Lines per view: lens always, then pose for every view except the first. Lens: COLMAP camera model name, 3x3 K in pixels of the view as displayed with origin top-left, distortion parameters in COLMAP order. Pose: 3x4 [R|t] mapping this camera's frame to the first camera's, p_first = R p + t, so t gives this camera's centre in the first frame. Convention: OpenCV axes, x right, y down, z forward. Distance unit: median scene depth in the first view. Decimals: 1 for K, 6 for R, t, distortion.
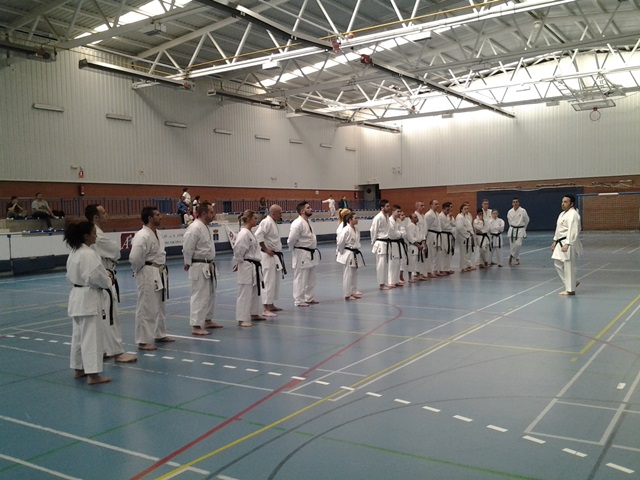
lens RADIAL K [[628.2, 0, 320.0], [0, 628.2, 240.0], [0, 0, 1]] dist [0.005809, -0.007027]
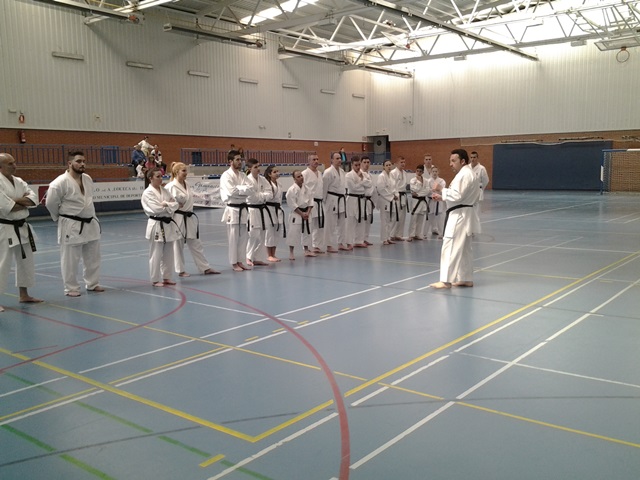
lens RADIAL K [[632.2, 0, 320.0], [0, 632.2, 232.5], [0, 0, 1]] dist [-0.009178, -0.006683]
pose [[0.995645, 0.026569, -0.089357, 0.108055], [-0.020879, 0.997730, 0.064018, -0.007067], [0.090856, -0.061873, 0.993940, 0.101508]]
